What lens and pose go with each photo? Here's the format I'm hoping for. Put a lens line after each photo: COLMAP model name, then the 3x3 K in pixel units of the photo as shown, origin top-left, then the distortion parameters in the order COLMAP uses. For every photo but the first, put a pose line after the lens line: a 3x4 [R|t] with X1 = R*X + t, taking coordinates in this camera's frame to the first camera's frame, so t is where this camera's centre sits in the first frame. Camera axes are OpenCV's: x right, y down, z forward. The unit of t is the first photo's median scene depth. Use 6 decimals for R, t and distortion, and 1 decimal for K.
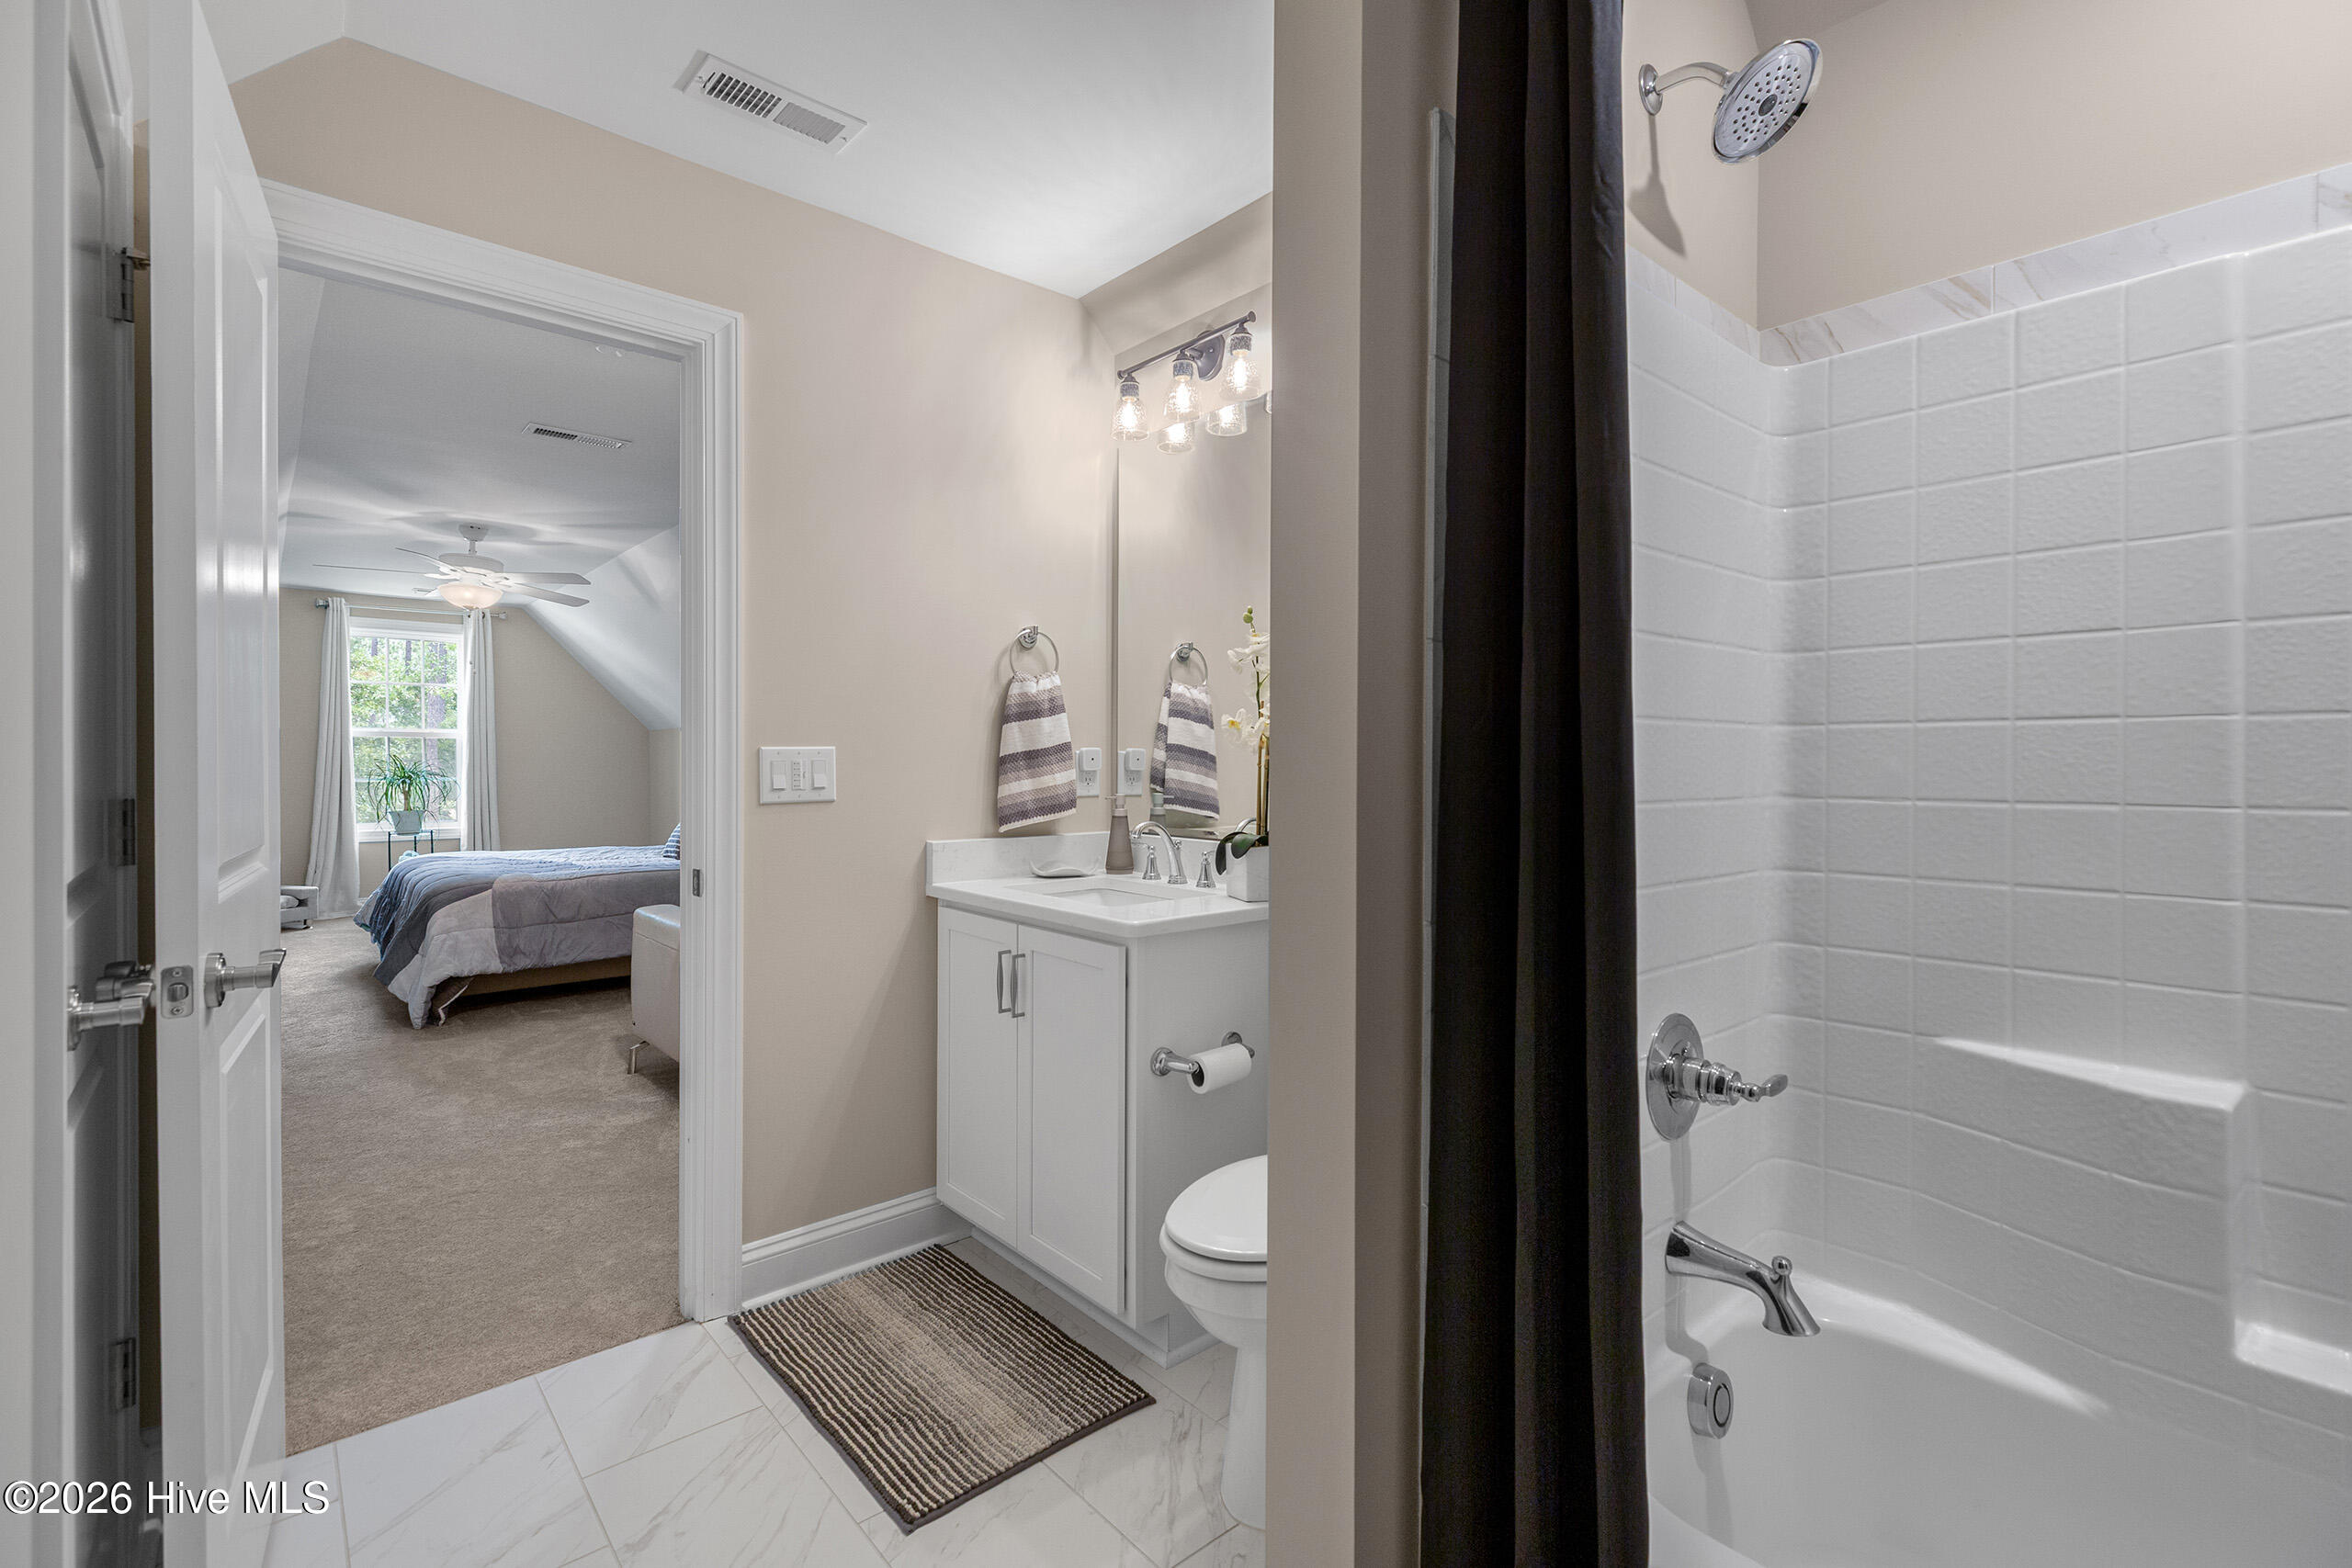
lens RADIAL K [[1030.9, 0, 1180.6], [0, 1030.9, 779.8], [0, 0, 1]] dist [0.009439, 0.000044]
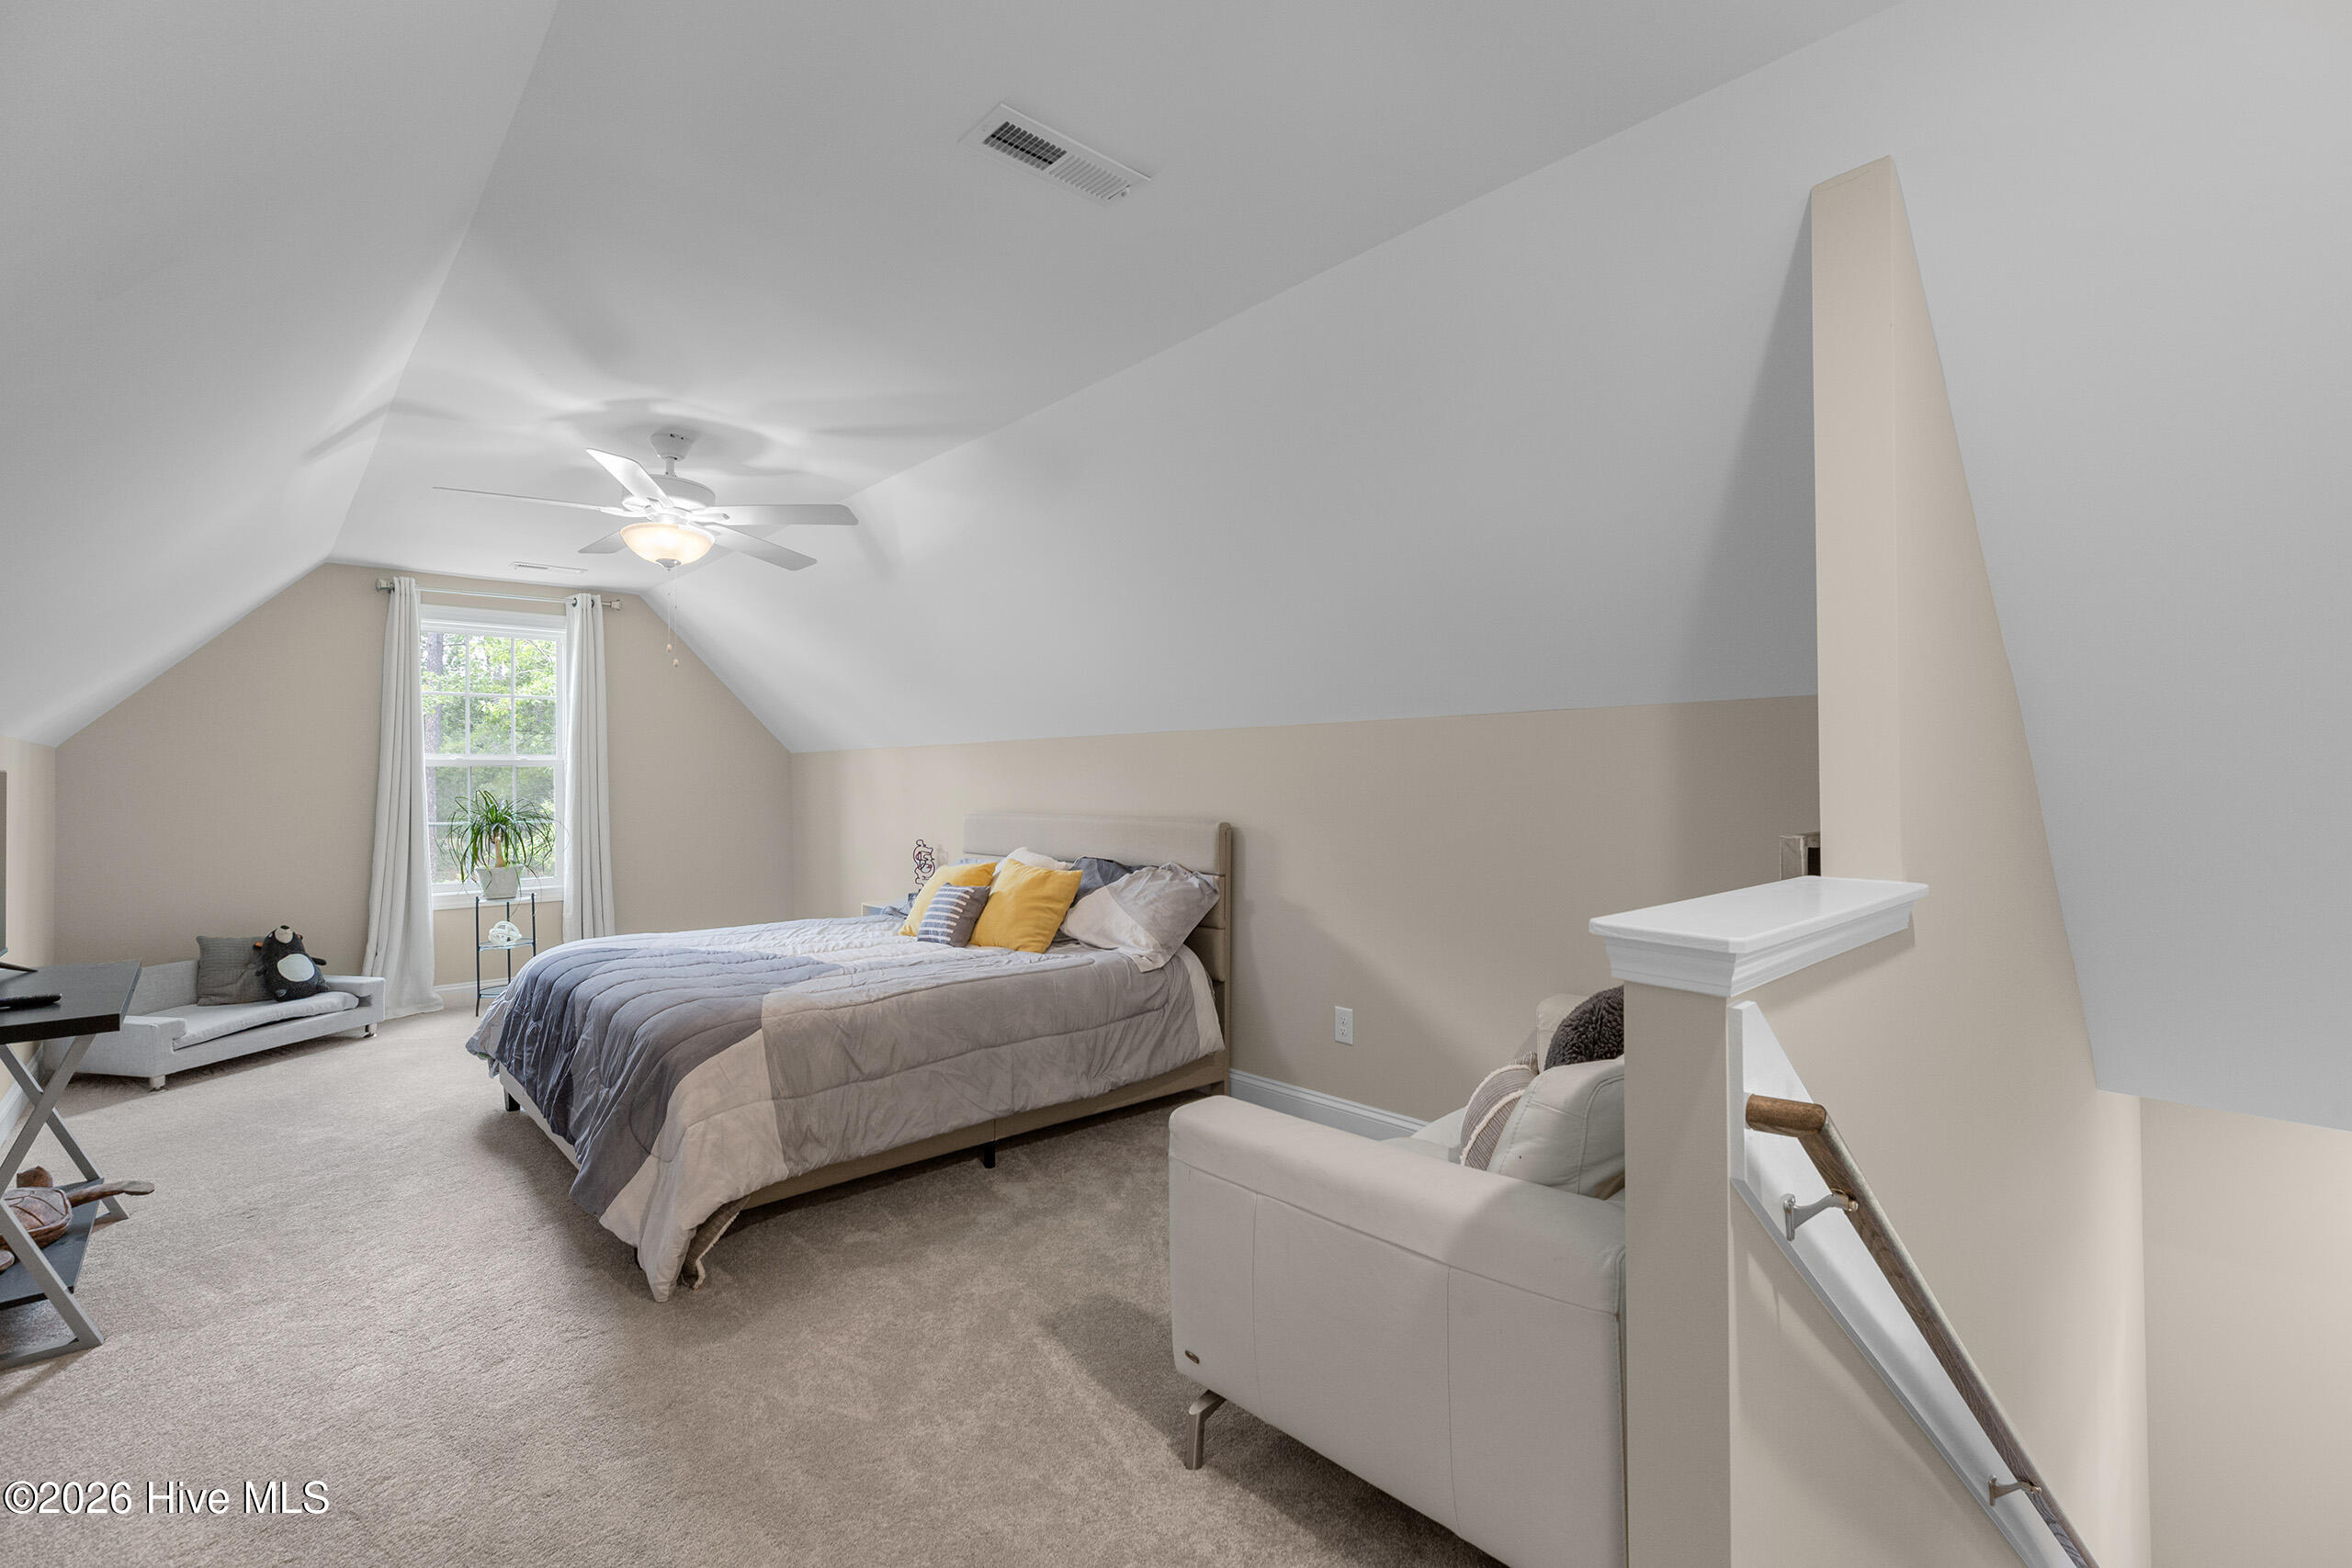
lens RADIAL K [[1030.9, 0, 1175.2], [0, 1030.9, 775.7], [0, 0, 1]] dist [0.009439, 0.000044]
pose [[0.999872, -0.012641, 0.009826, -0.361691], [0.012842, 0.999704, -0.020660, -0.017105], [-0.009562, 0.020784, 0.999738, 0.344930]]
